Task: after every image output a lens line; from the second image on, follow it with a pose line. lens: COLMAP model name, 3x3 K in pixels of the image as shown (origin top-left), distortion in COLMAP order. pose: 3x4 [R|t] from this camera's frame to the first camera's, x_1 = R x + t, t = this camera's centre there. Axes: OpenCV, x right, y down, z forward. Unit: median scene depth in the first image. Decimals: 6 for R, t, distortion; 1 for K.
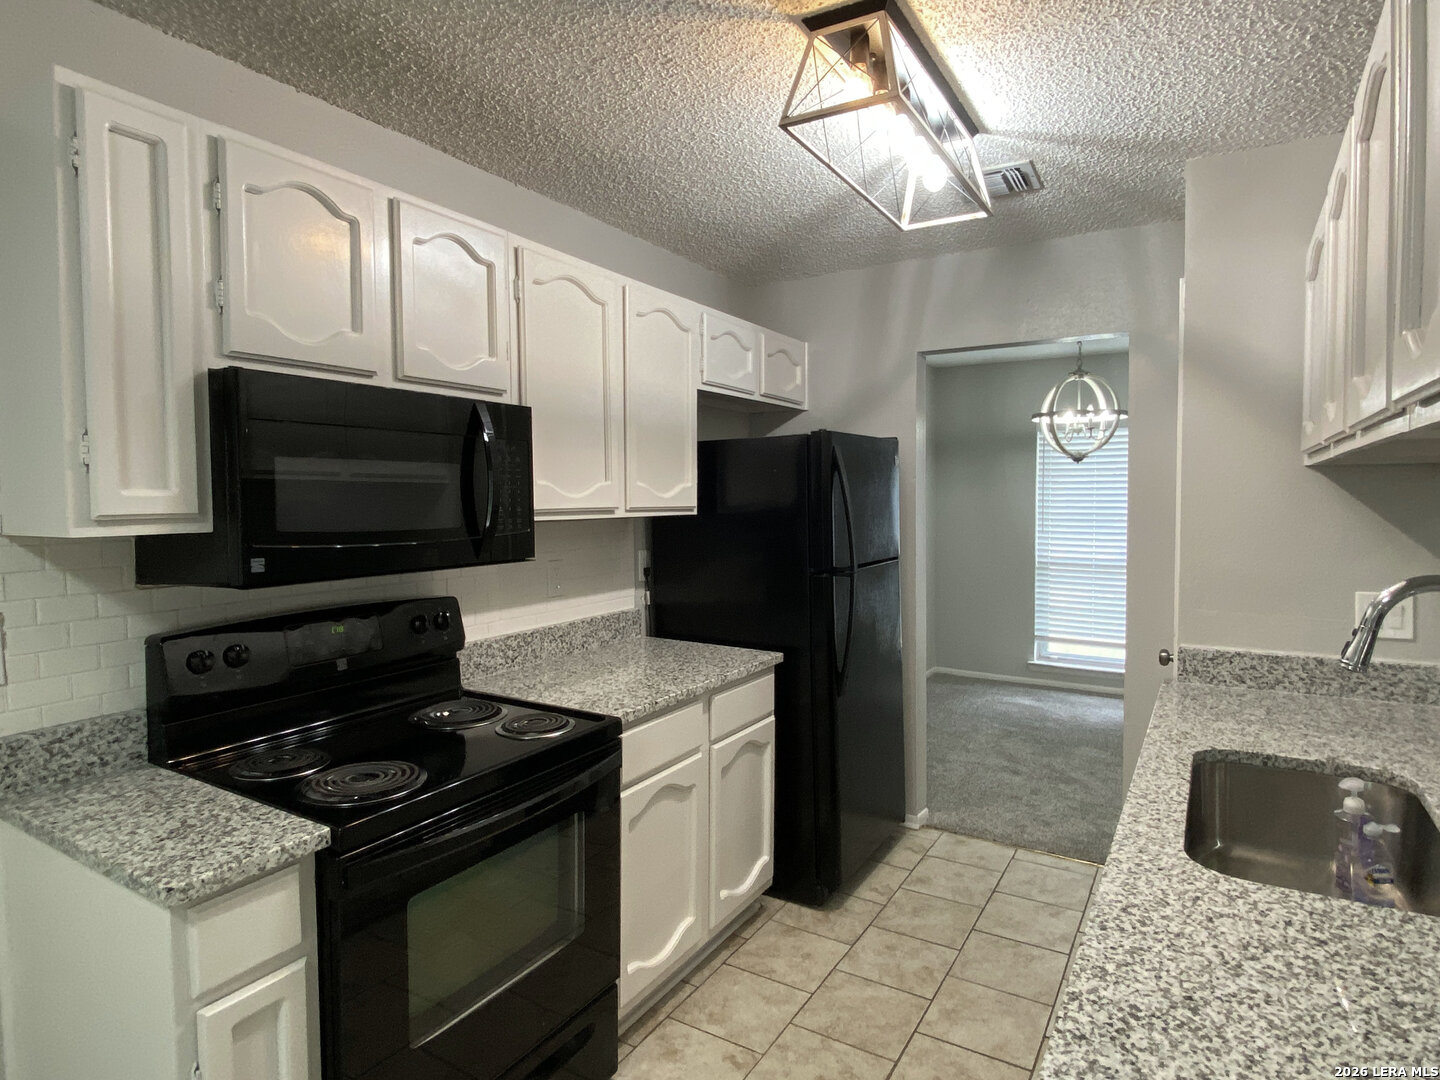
lens RADIAL K [[818.8, 0, 731.1], [0, 818.8, 535.0], [0, 0, 1]] dist [0.065547, -0.057862]
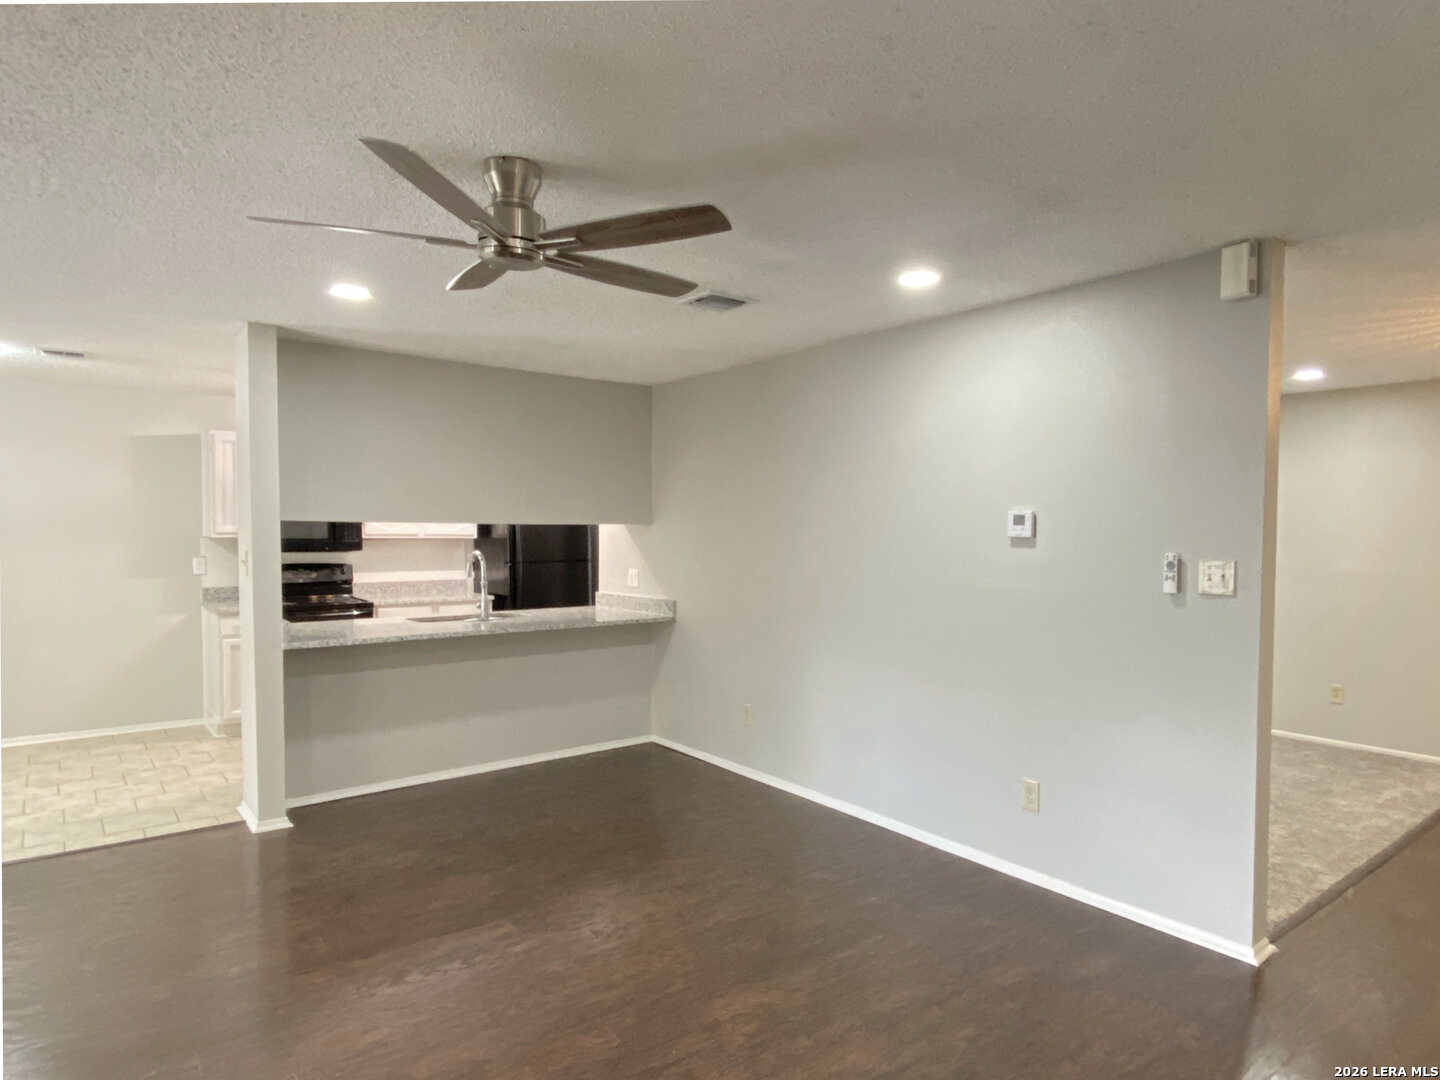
lens RADIAL K [[823.2, 0, 721.4], [0, 823.2, 572.2], [0, 0, 1]] dist [0.063757, -0.058449]
pose [[0.930609, 0.022593, -0.365318, 2.329248], [-0.023840, 0.999715, 0.001099, 0.083011], [0.365238, 0.007686, 0.930882, -1.485068]]
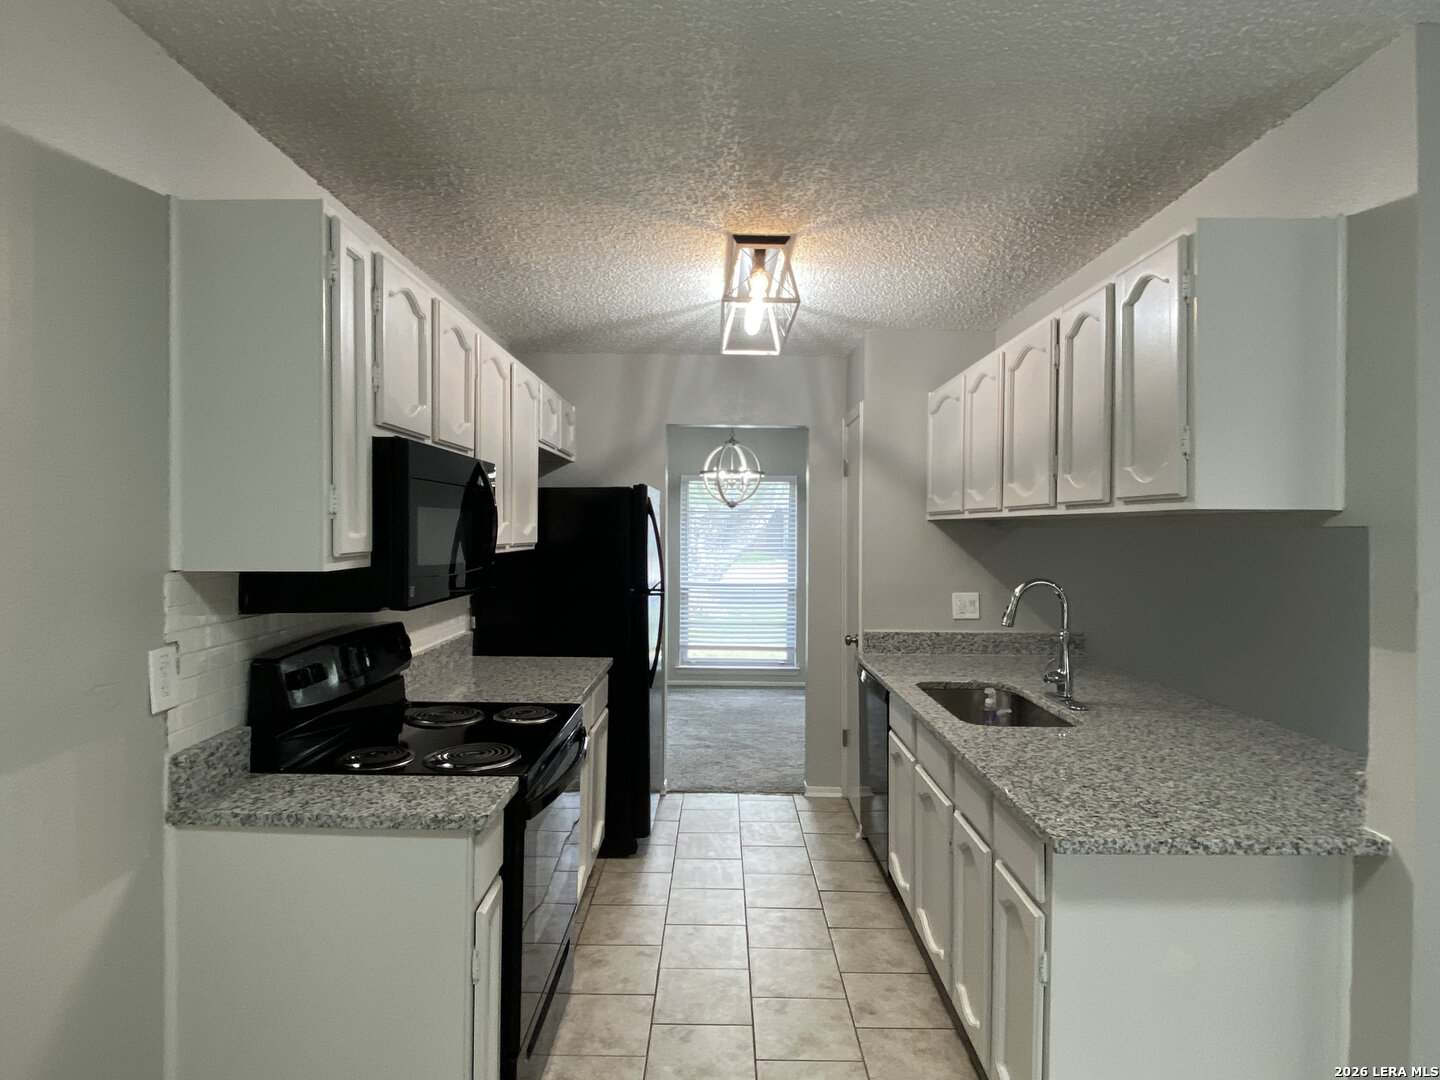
lens RADIAL K [[818.8, 0, 731.1], [0, 818.8, 535.0], [0, 0, 1]] dist [0.065547, -0.057862]
pose [[0.852585, 0.006314, 0.522550, -0.657881], [0.012947, 0.999365, -0.033199, -0.002235], [-0.522428, 0.035070, 0.851962, -0.275818]]
